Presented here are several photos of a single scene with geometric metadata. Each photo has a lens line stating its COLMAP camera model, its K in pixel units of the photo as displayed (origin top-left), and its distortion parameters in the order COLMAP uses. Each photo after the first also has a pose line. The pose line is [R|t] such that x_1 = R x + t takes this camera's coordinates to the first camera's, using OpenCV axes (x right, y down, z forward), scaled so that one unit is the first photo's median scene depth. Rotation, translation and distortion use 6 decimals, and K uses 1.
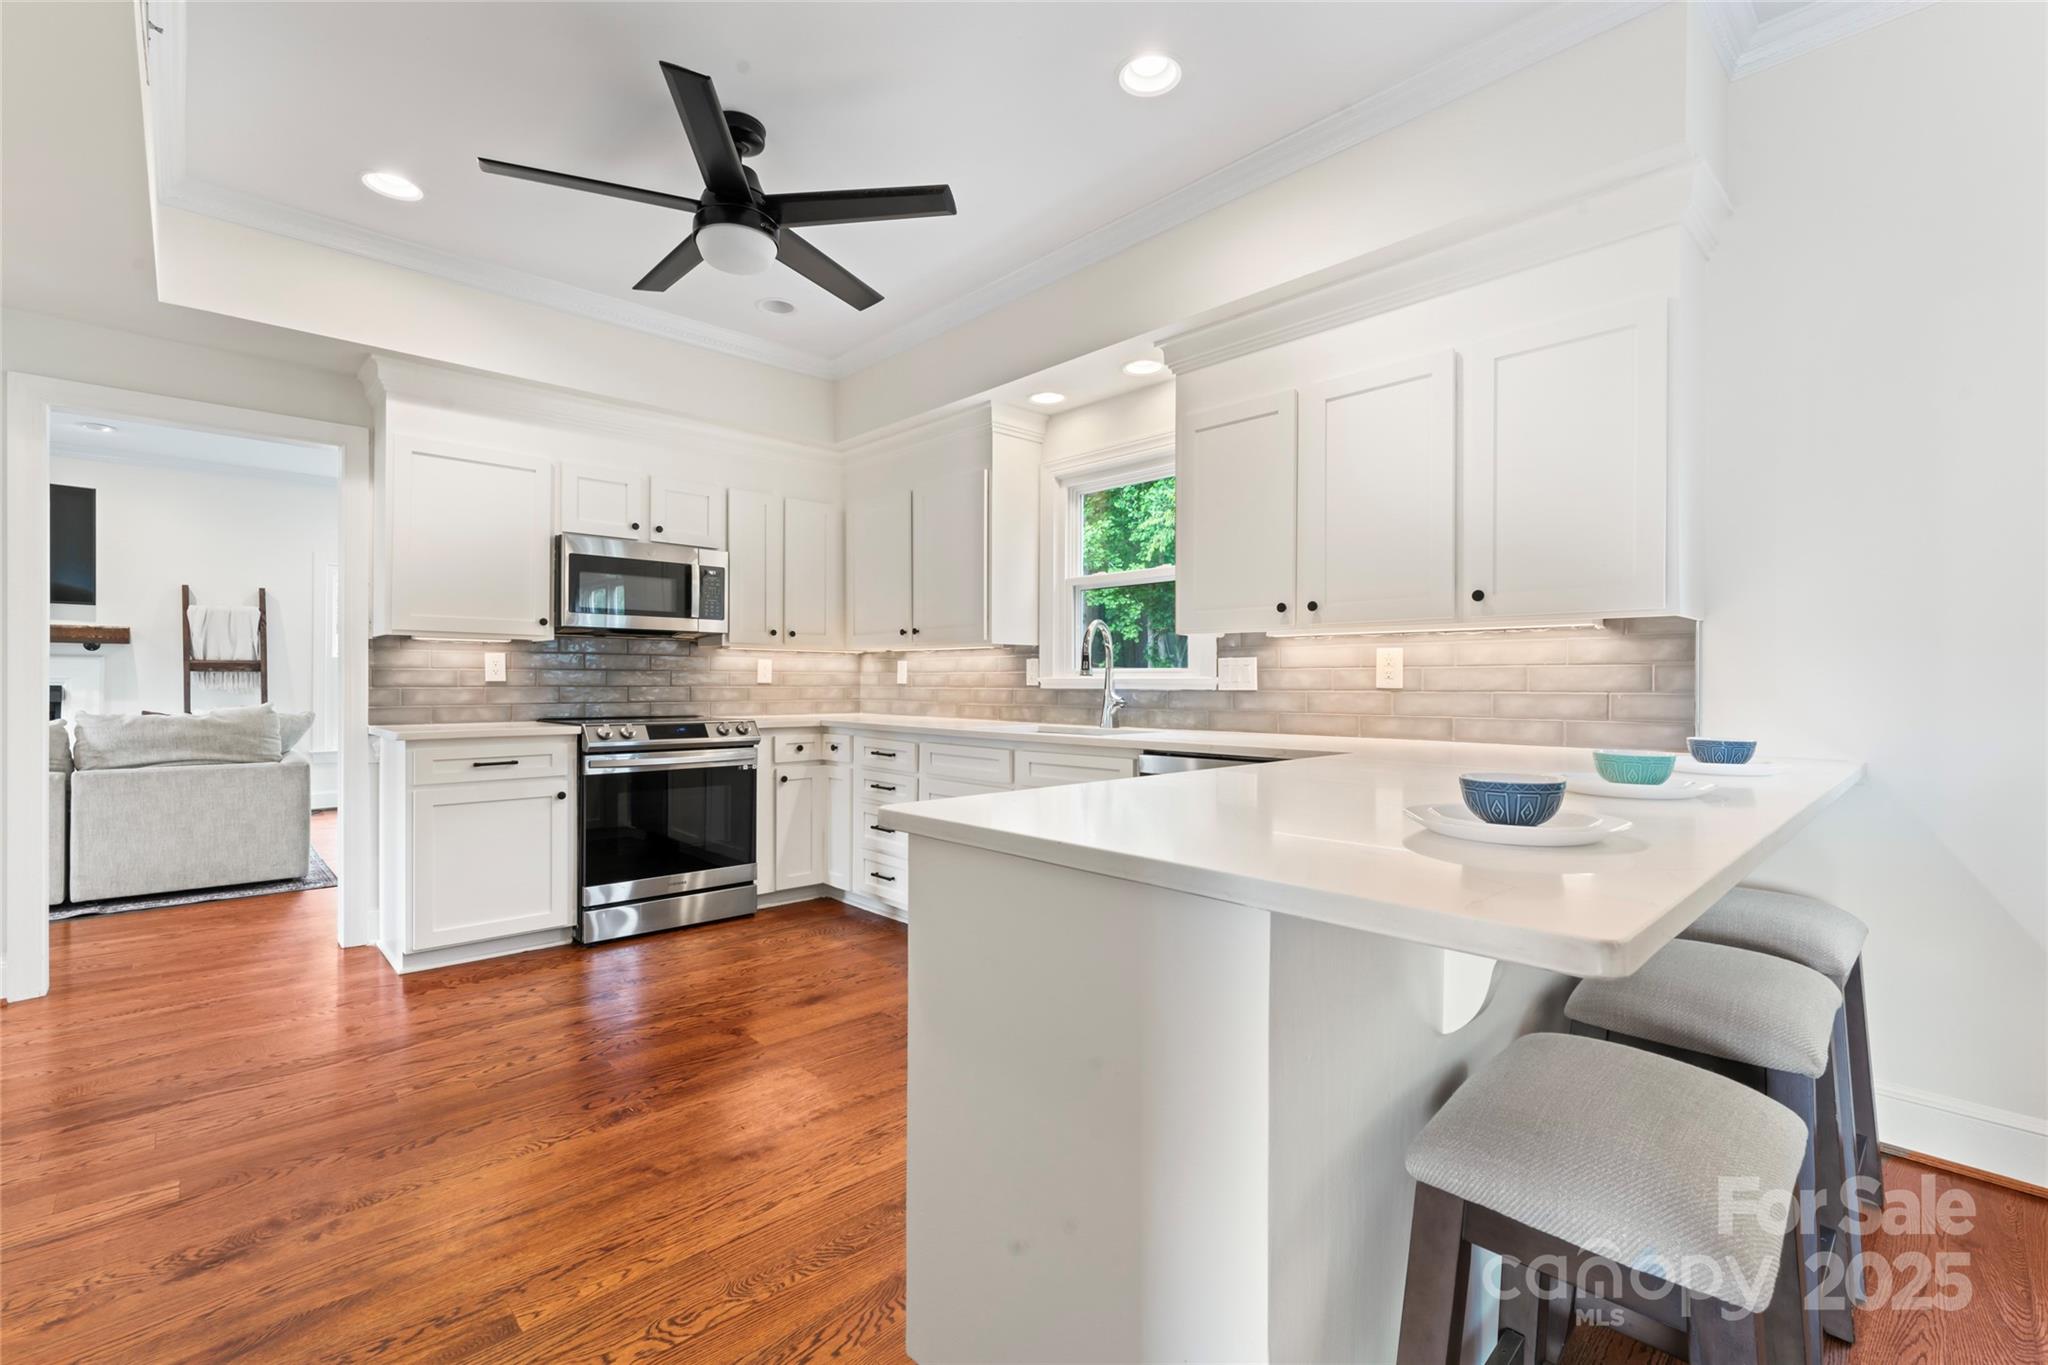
lens RADIAL K [[889.7, 0, 1015.4], [0, 889.7, 678.6], [0, 0, 1]] dist [-0.001514, -0.000001]
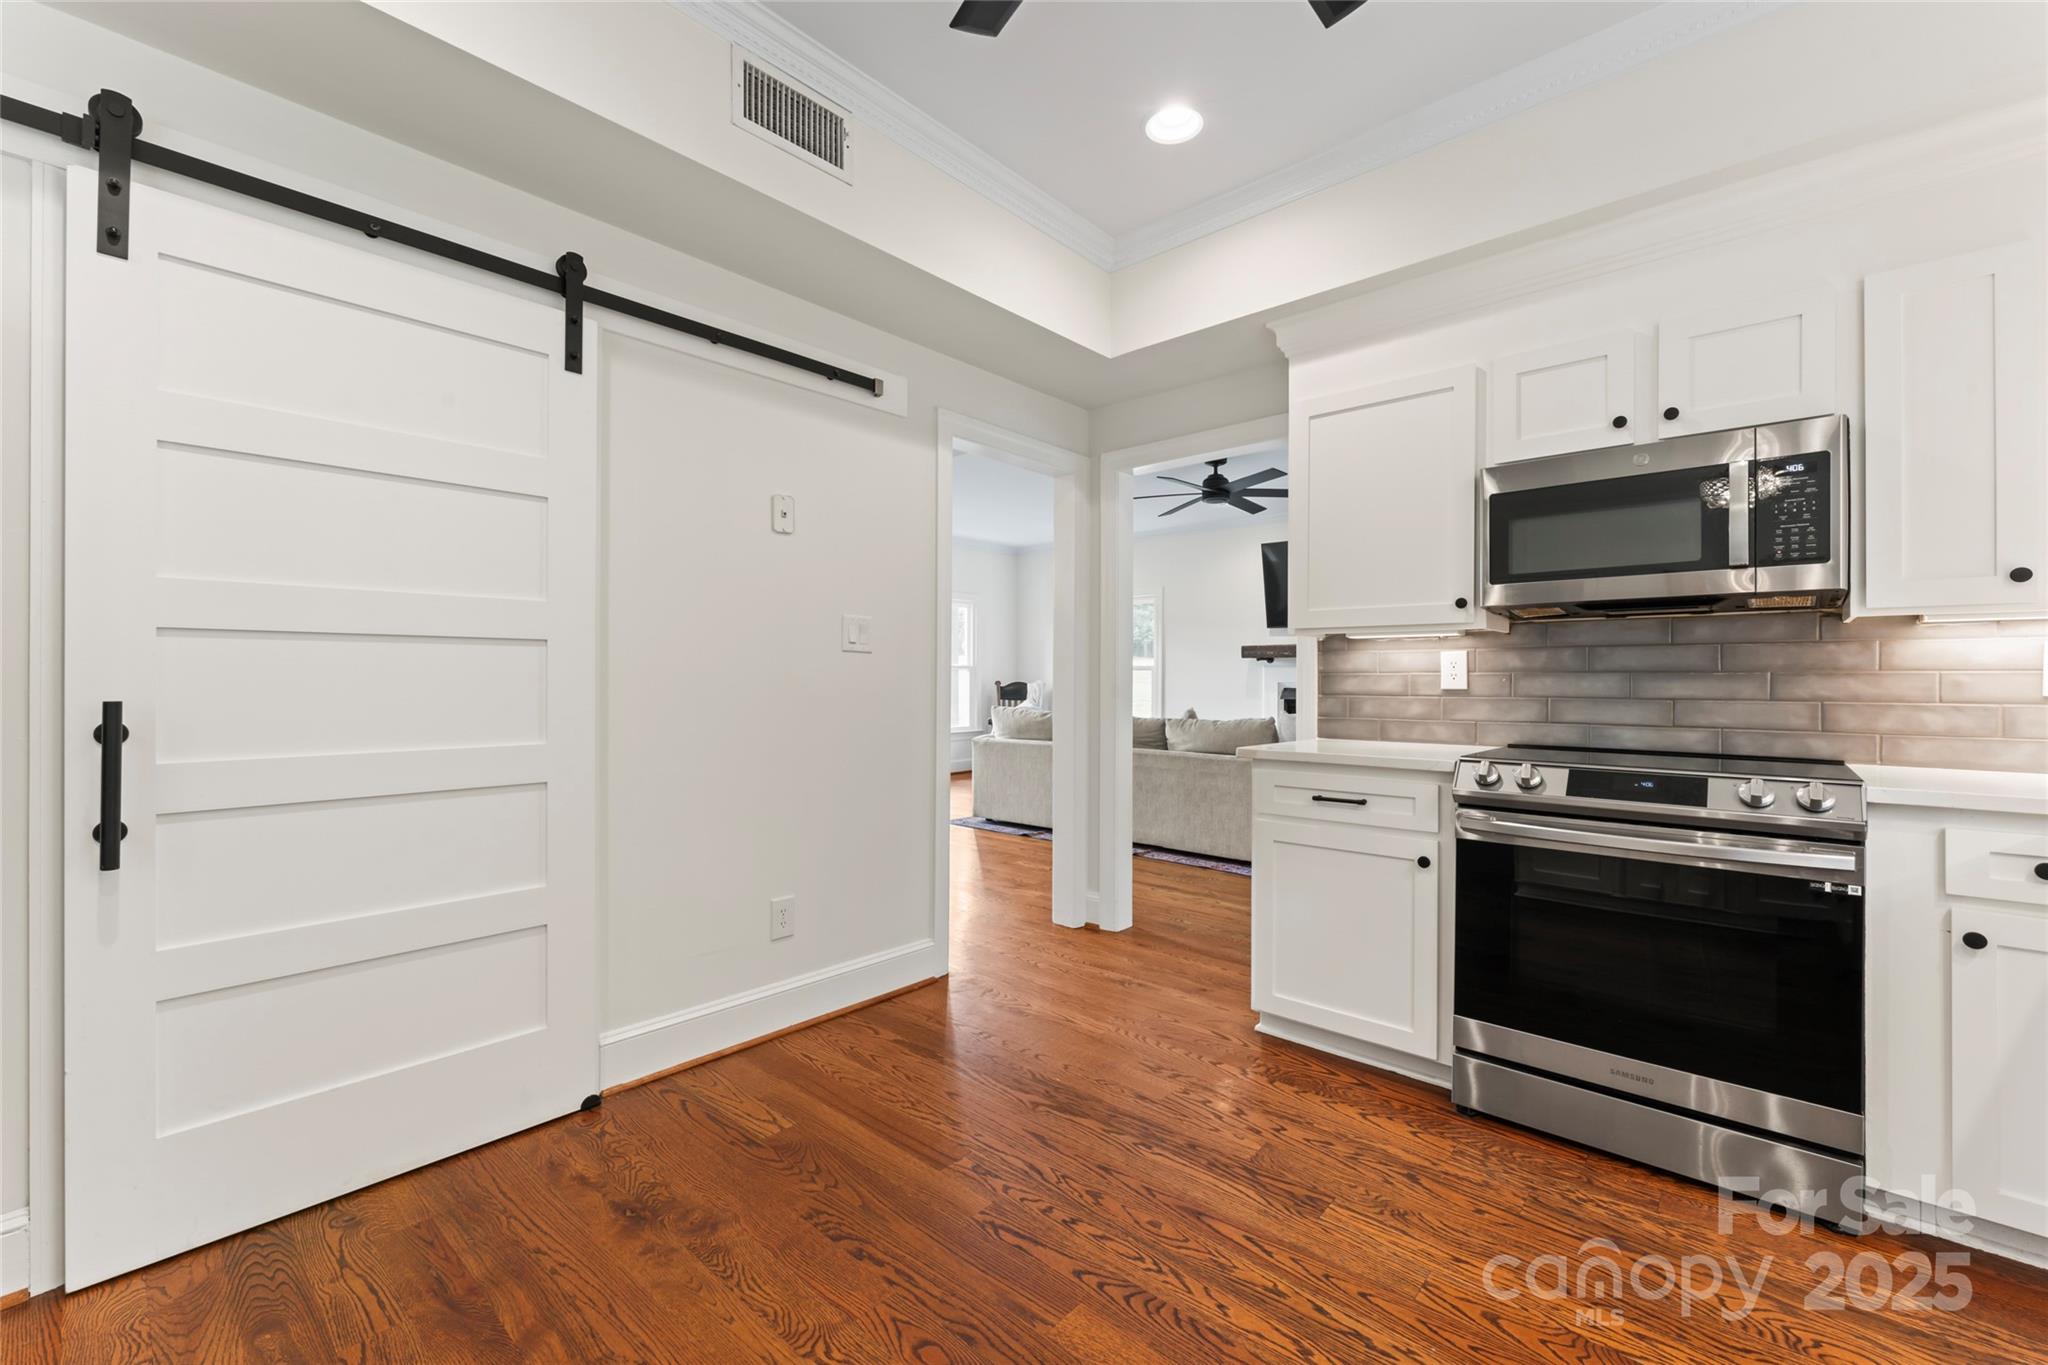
lens RADIAL K [[836.9, 0, 1019.5], [0, 836.9, 675.5], [0, 0, 1]] dist [-0.003161, 0.000072]
pose [[0.087931, -0.008890, -0.996087, 0.088292], [0.000227, 0.999960, -0.008905, -0.002492], [0.996127, 0.000557, 0.087930, 0.650185]]
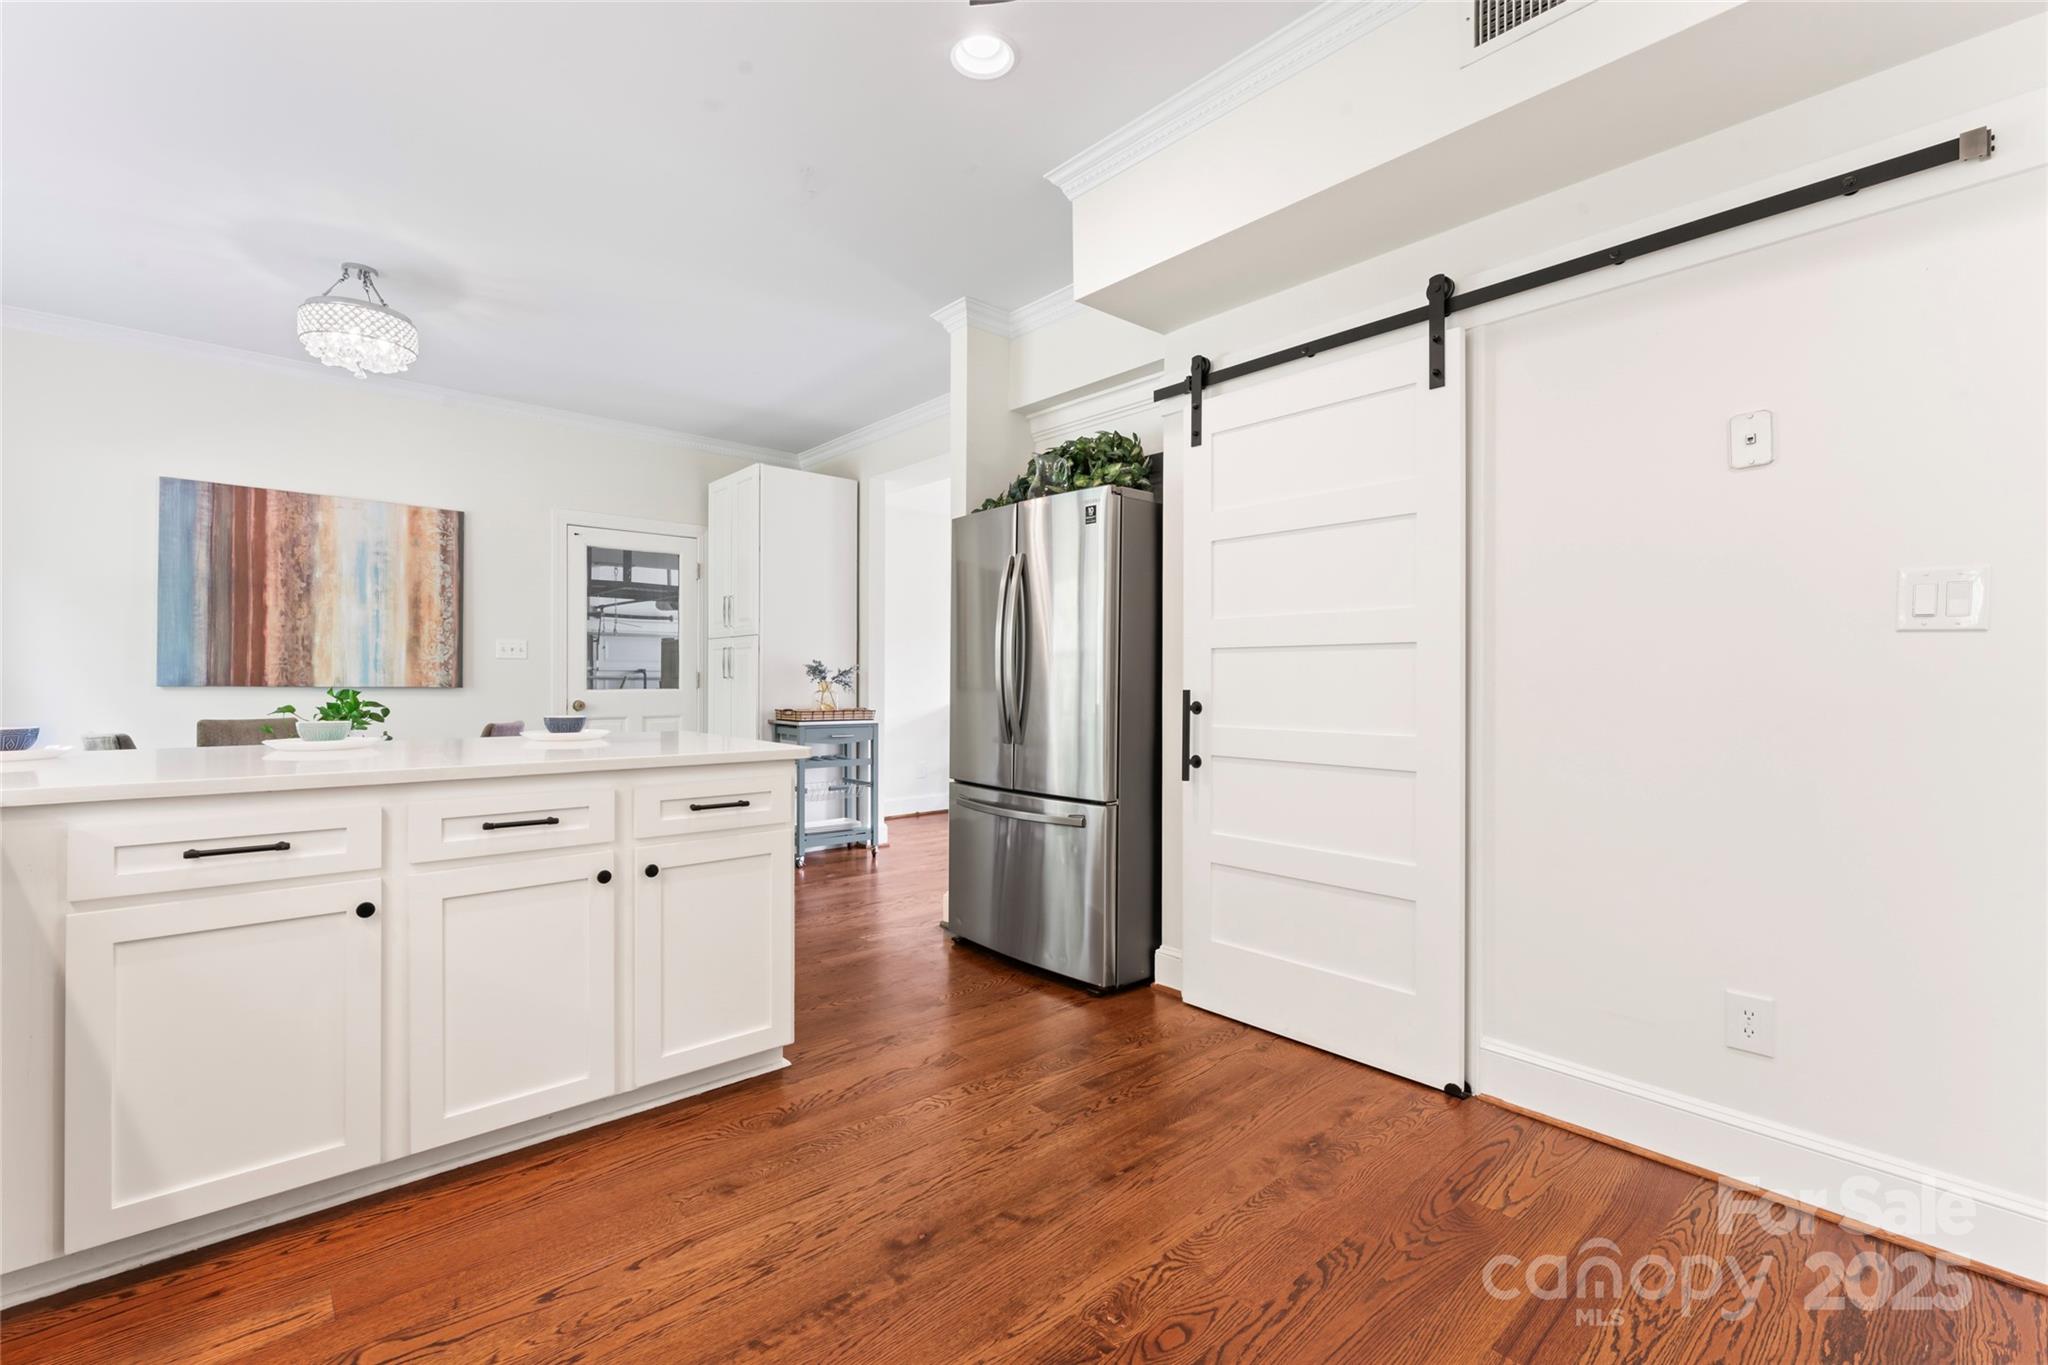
lens RADIAL K [[889.7, 0, 1021.2], [0, 889.7, 681.8], [0, 0, 1]] dist [-0.001514, -0.000001]
pose [[-0.999665, -0.010019, 0.023872, -0.237417], [-0.009972, 0.999948, 0.002067, -0.000890], [-0.023892, 0.001829, -0.999713, 1.064232]]
